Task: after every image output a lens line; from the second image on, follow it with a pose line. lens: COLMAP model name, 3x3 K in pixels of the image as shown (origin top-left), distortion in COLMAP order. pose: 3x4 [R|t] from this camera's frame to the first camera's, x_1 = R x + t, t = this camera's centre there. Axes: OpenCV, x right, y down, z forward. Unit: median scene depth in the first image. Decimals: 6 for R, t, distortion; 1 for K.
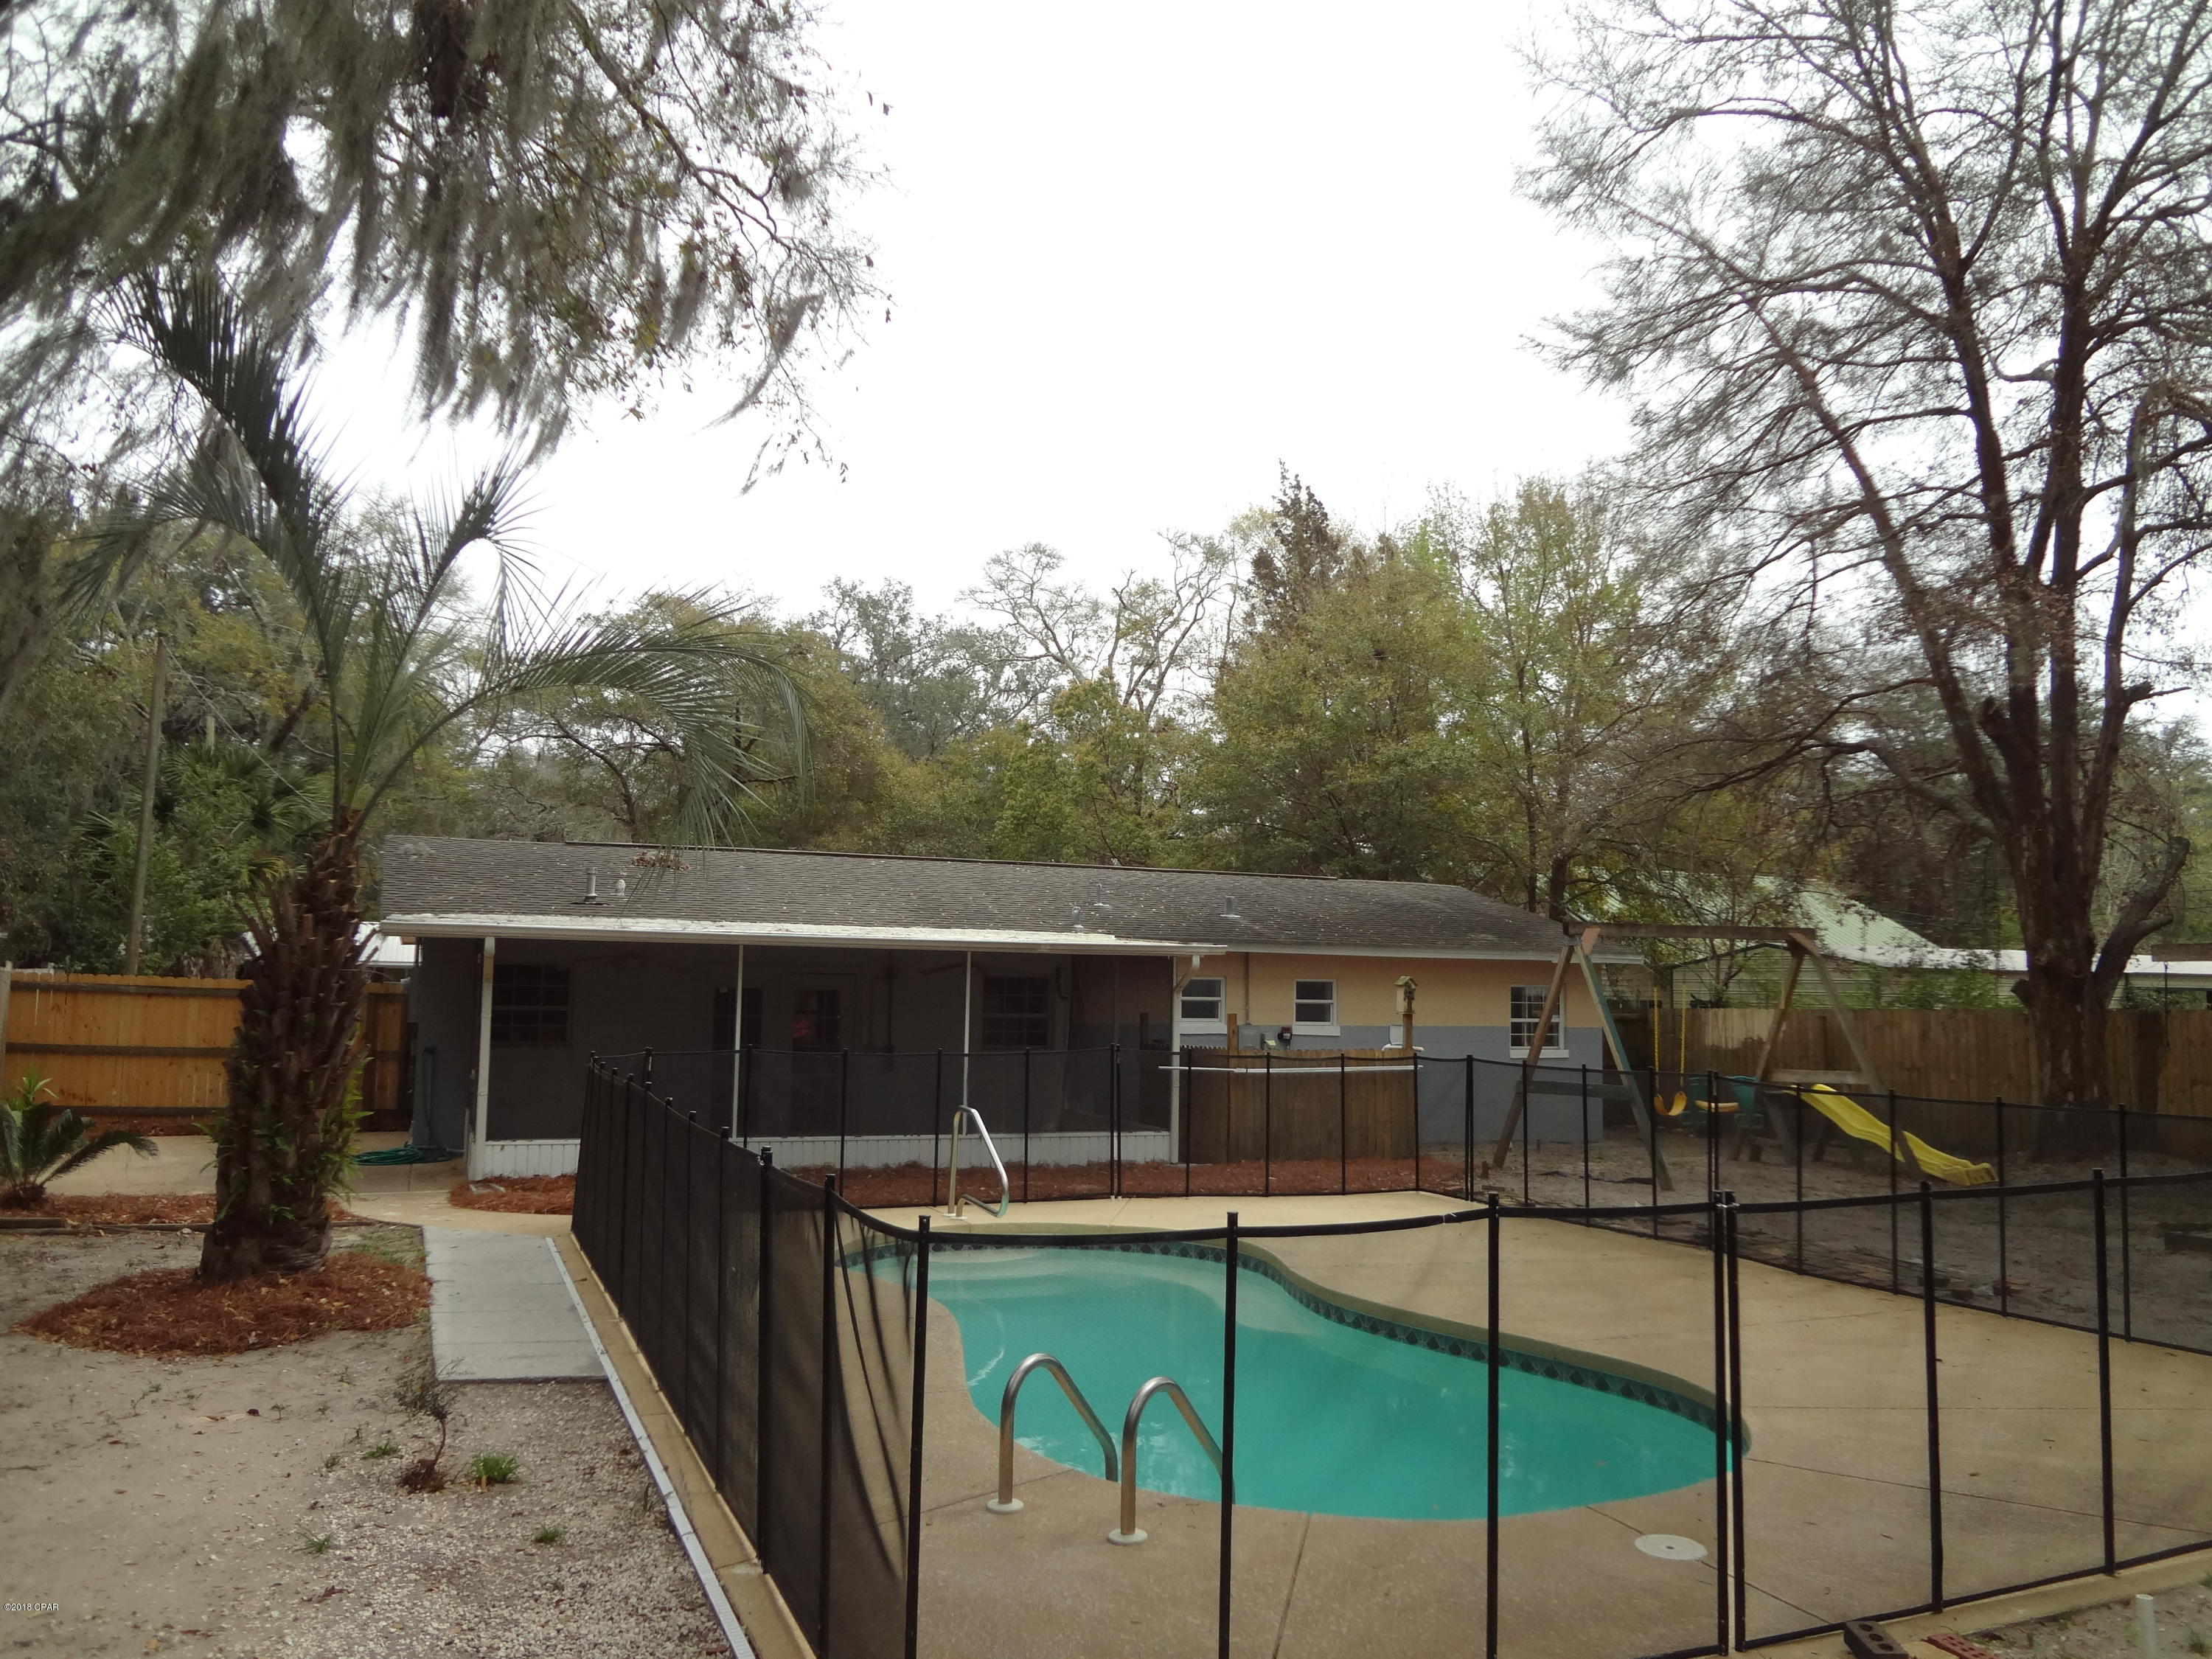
lens RADIAL K [[1655.2, 0, 1106.0], [0, 1655.2, 829.5], [0, 0, 1]] dist [-0.056916, 0.003749]
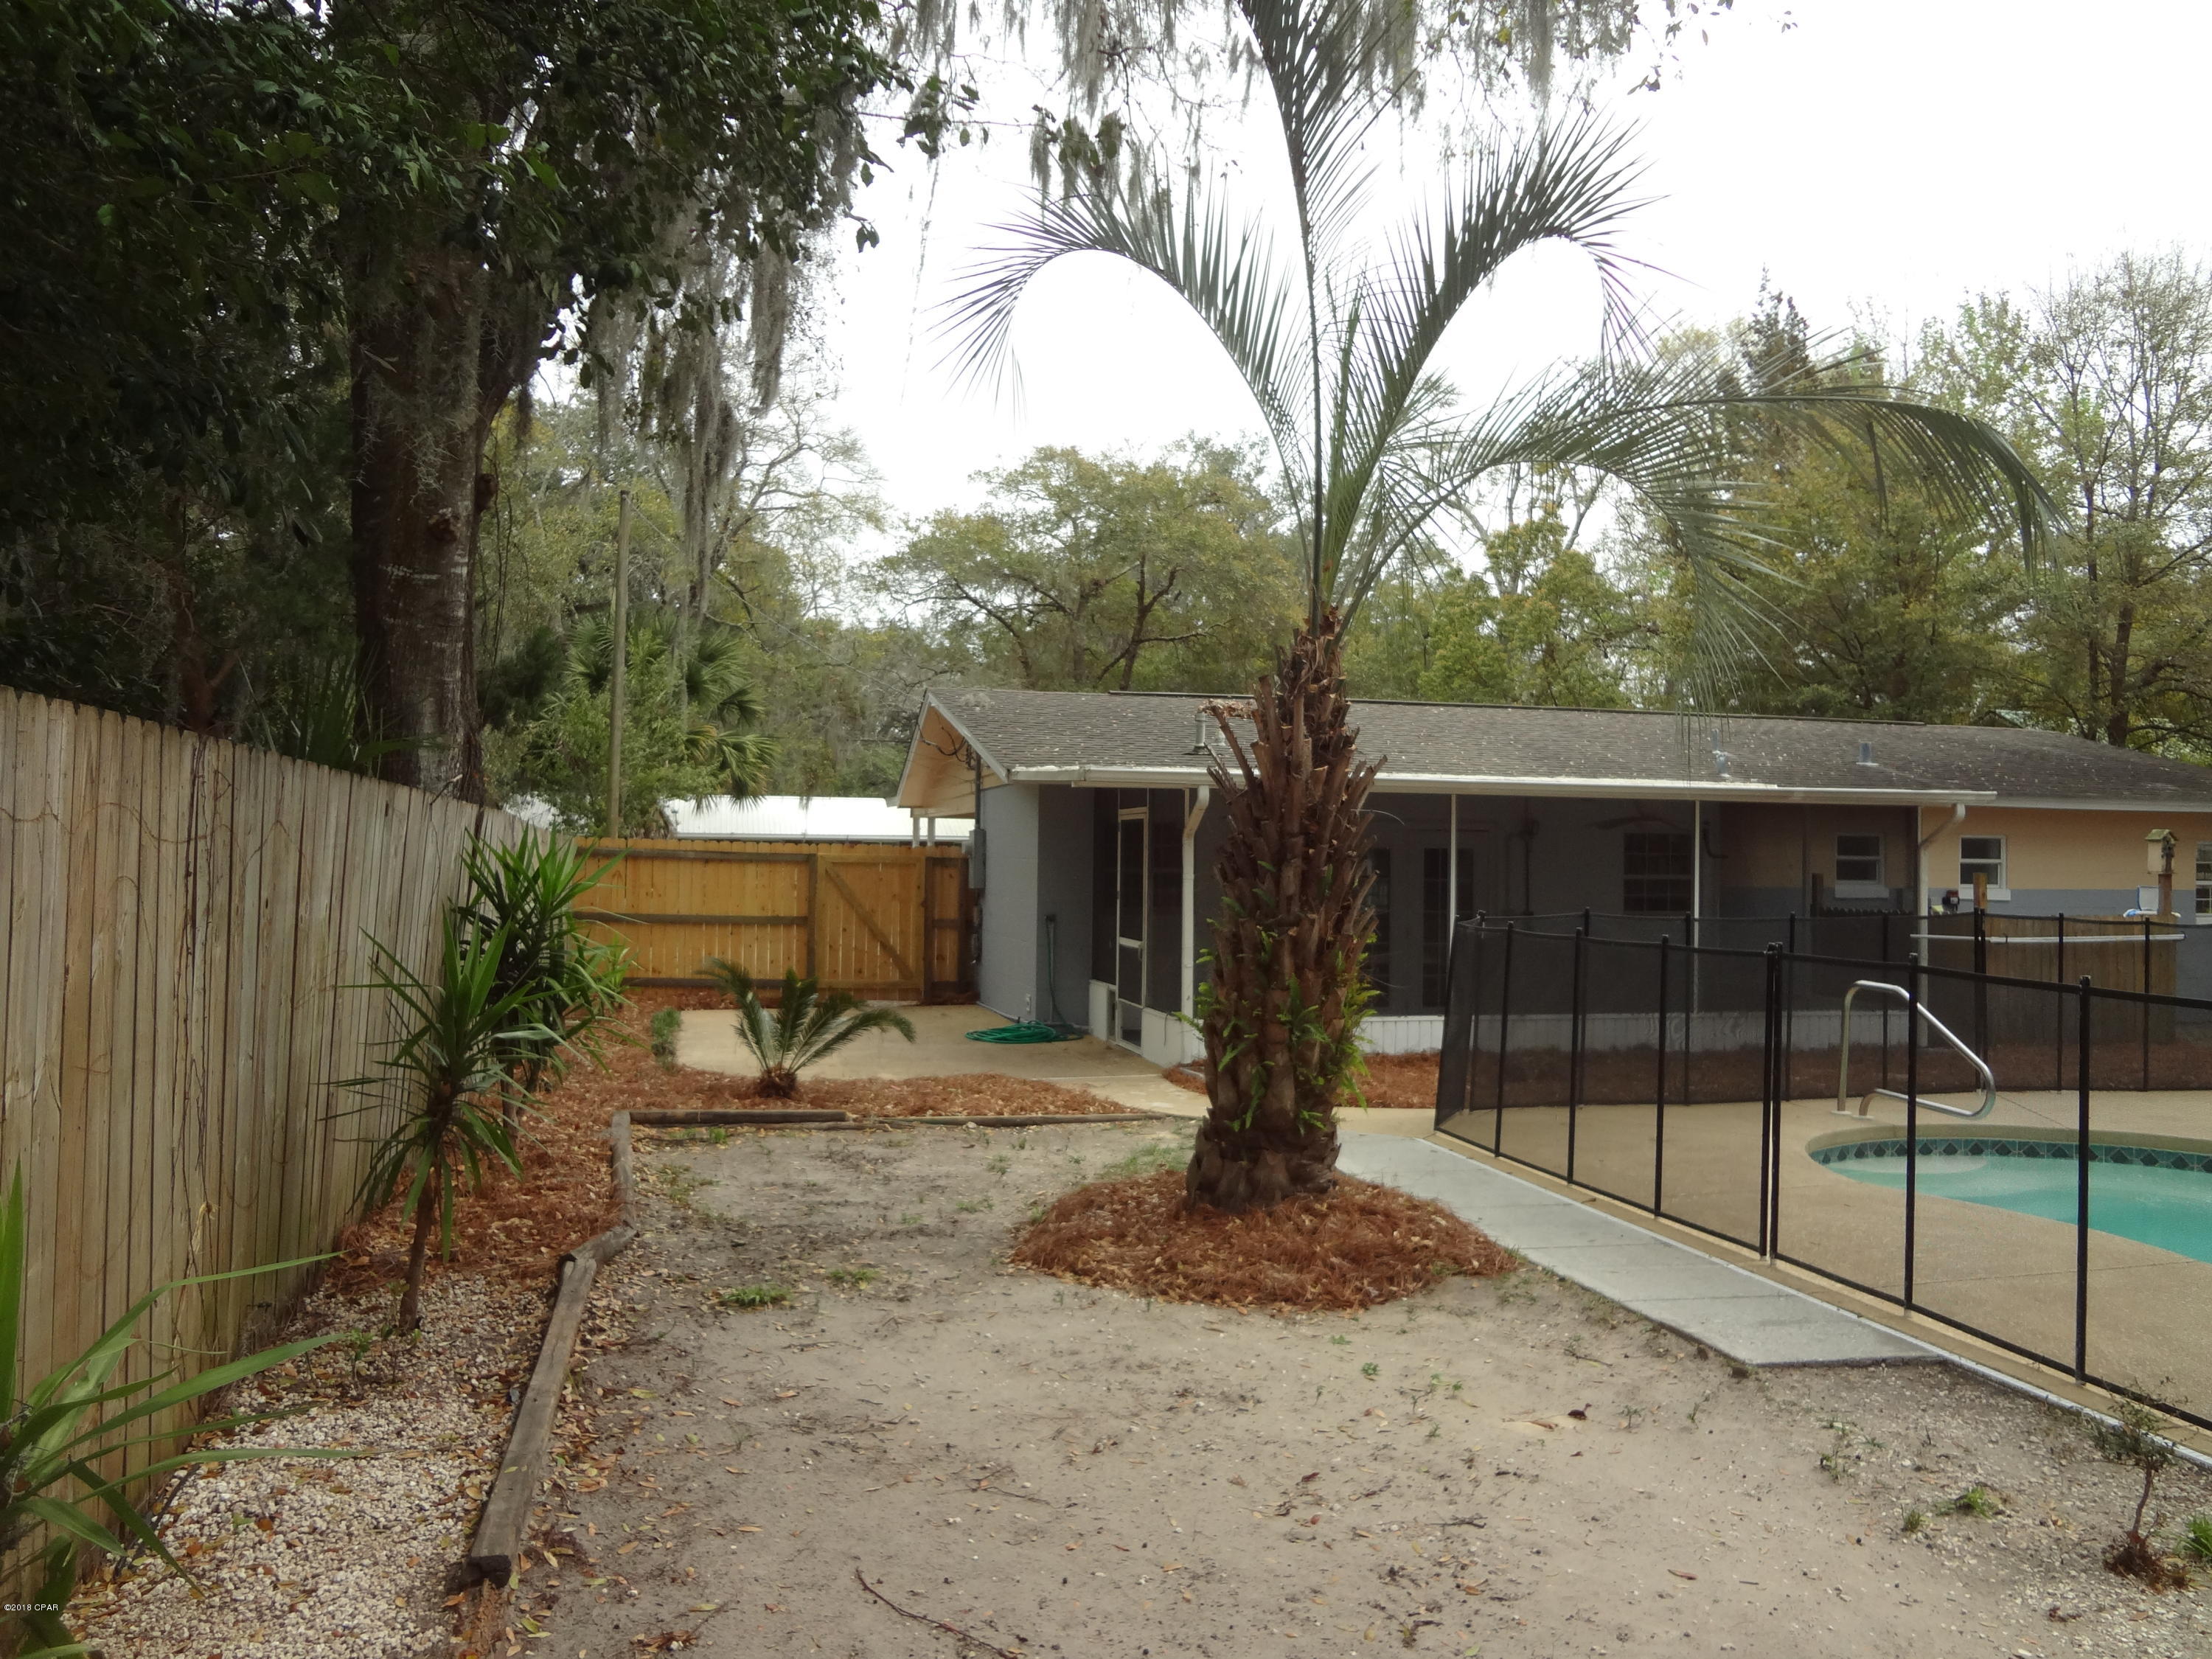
lens RADIAL K [[1655.2, 0, 1106.0], [0, 1655.2, 829.5], [0, 0, 1]] dist [-0.056916, 0.003749]
pose [[0.989325, -0.005409, -0.145627, -0.234982], [0.016522, 0.997030, 0.075215, 0.017202], [0.144787, -0.076818, 0.986476, 0.101550]]
